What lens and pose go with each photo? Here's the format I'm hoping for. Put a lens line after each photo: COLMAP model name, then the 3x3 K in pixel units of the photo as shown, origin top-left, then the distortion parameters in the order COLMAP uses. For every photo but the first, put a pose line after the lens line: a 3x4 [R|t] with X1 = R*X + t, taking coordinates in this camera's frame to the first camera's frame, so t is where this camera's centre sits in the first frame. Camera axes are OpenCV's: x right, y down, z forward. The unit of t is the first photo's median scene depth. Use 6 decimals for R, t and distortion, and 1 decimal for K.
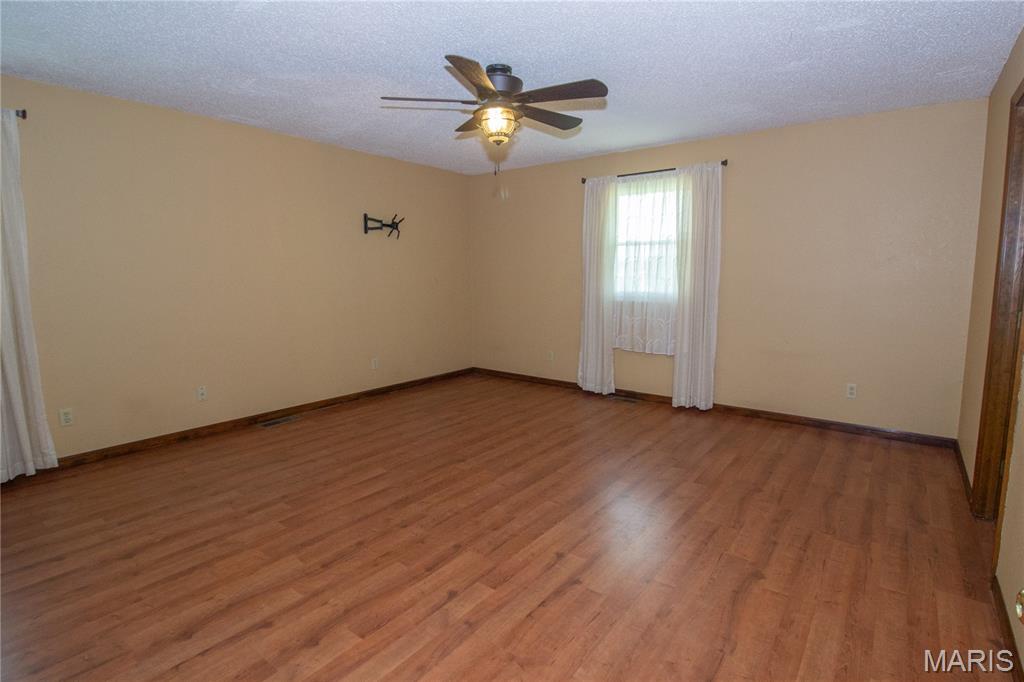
lens RADIAL K [[497.5, 0, 513.8], [0, 497.5, 347.2], [0, 0, 1]] dist [0.000060, -0.012643]
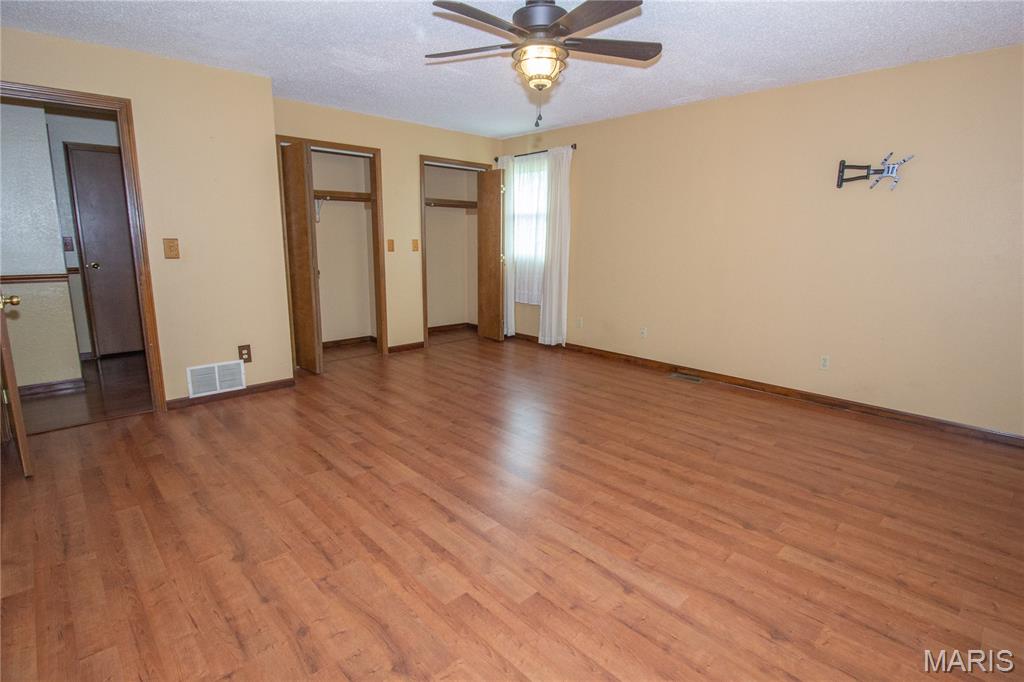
lens RADIAL K [[497.5, 0, 518.6], [0, 497.5, 328.5], [0, 0, 1]] dist [0.000060, -0.012643]
pose [[-0.138472, 0.177932, -0.974251, 0.731460], [-0.159788, 0.966826, 0.199287, -0.132195], [0.977391, 0.183269, -0.105447, 0.896235]]
